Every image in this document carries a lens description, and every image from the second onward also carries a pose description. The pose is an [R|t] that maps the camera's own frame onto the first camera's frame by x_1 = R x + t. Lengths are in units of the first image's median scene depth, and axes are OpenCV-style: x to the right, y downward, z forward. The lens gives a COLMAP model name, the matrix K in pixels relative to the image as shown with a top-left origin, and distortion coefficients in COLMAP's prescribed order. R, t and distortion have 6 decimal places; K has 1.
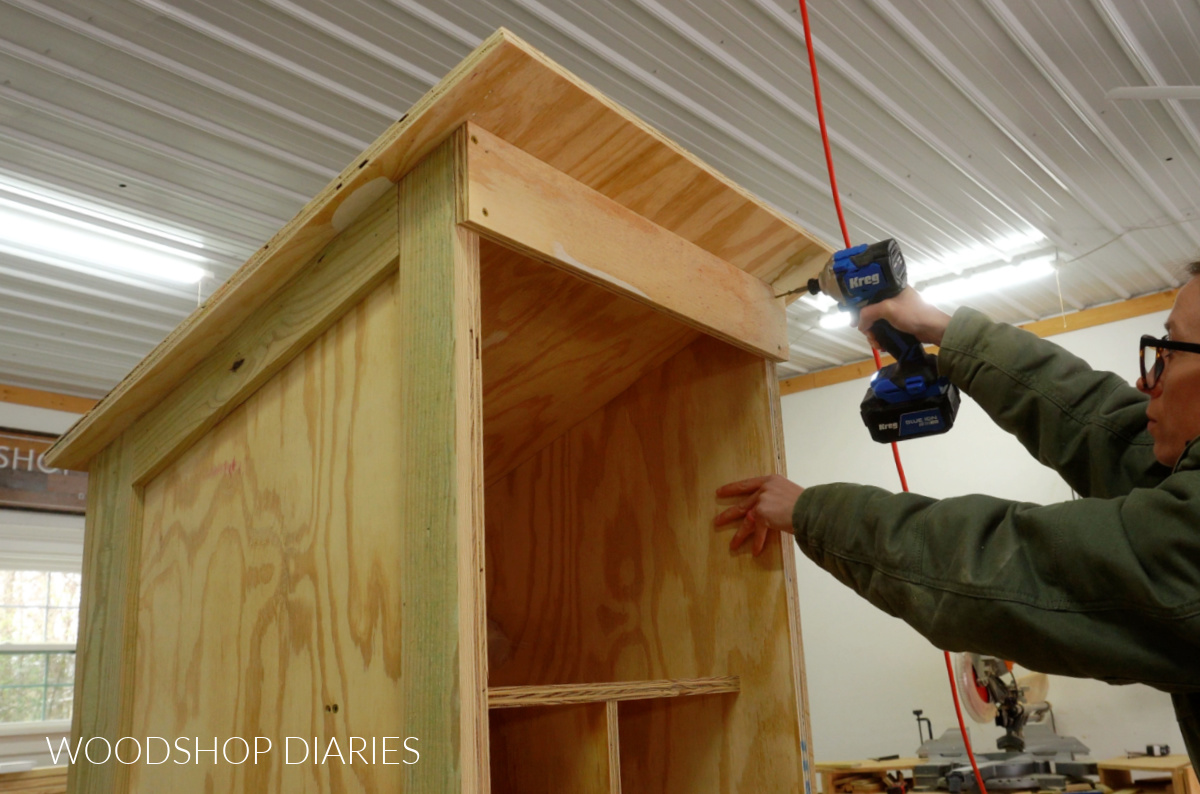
lens RADIAL K [[1160.4, 0, 598.6], [0, 1160.4, 373.2], [0, 0, 1]] dist [0.008611, 0.007041]
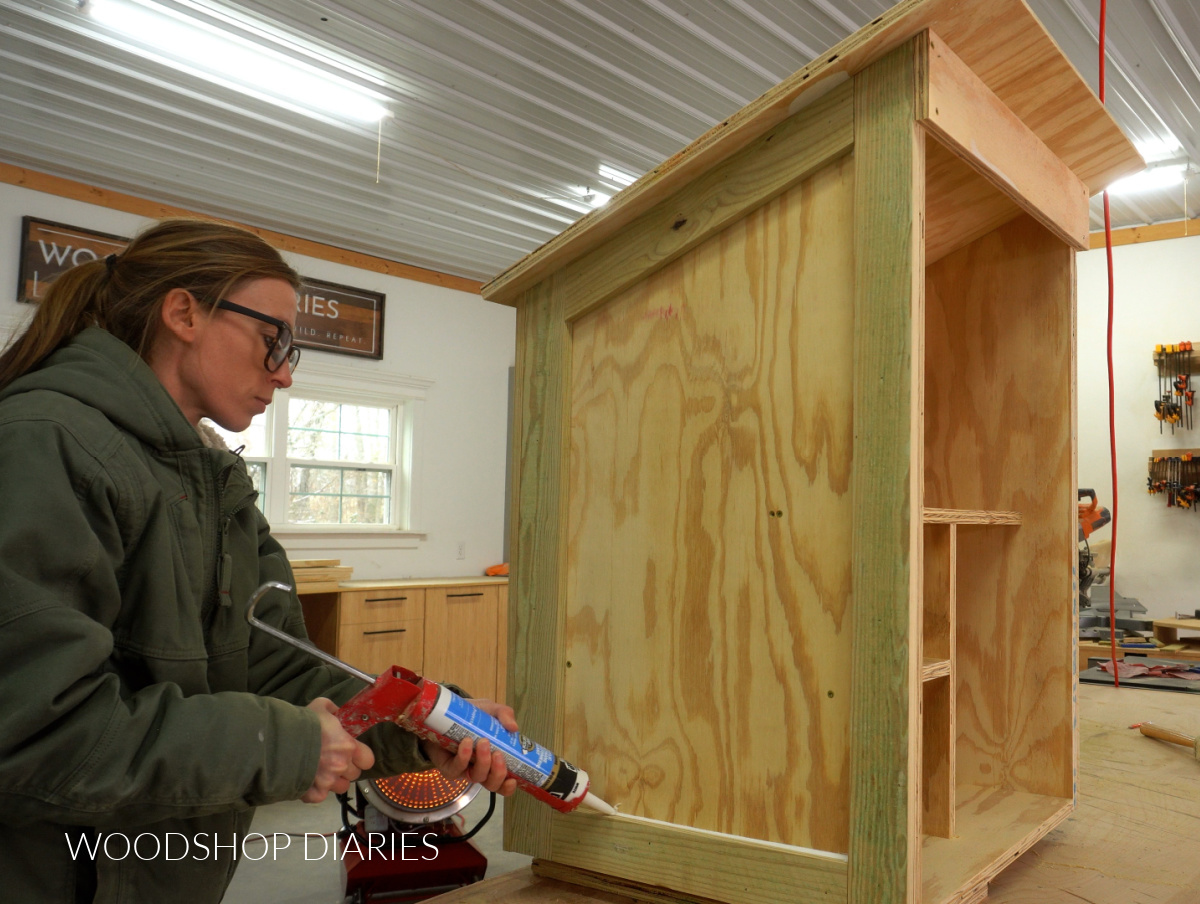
lens RADIAL K [[1113.8, 0, 743.1], [0, 1113.8, 455.0], [0, 0, 1]] dist [-0.007981, -0.014460]
pose [[0.996595, 0.062312, 0.054003, -0.308294], [-0.071768, 0.977973, 0.196007, -0.005330], [-0.040600, -0.199215, 0.979114, -0.146175]]
